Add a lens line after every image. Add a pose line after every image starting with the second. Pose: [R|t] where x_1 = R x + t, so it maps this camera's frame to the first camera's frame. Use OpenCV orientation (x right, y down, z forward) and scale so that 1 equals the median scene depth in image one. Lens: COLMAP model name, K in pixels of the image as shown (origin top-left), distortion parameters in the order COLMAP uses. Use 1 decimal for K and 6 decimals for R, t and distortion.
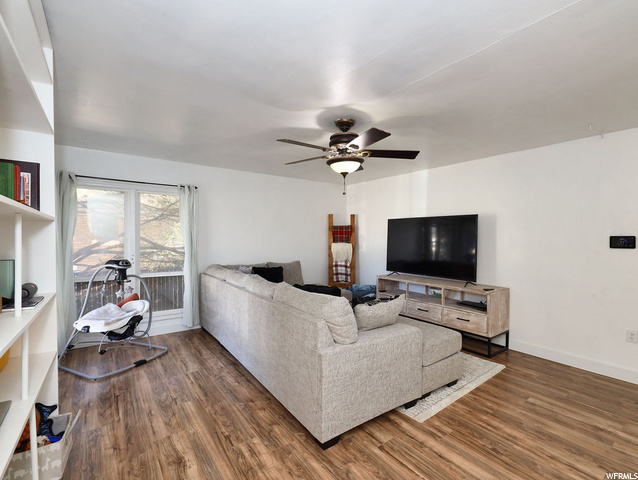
lens RADIAL K [[305.6, 0, 320.1], [0, 305.6, 241.9], [0, 0, 1]] dist [0.001431, 0.001264]
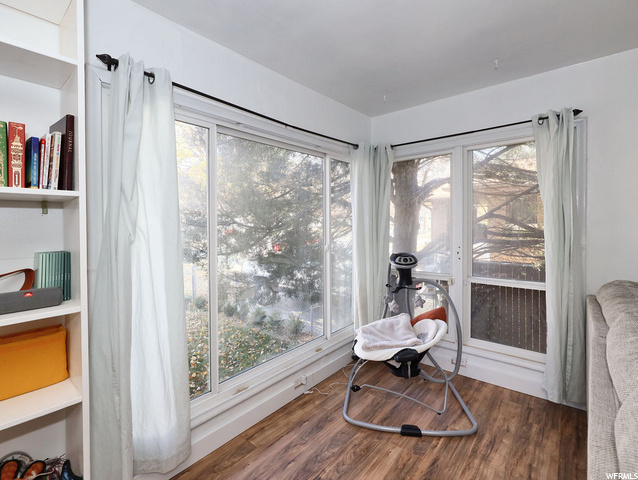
lens RADIAL K [[305.6, 0, 324.2], [0, 305.6, 224.2], [0, 0, 1]] dist [0.001431, 0.001264]
pose [[0.245828, 0.001050, -0.969313, -0.050177], [-0.000299, 0.999999, 0.001008, -0.005263], [0.969313, 0.000042, 0.245828, 0.613597]]
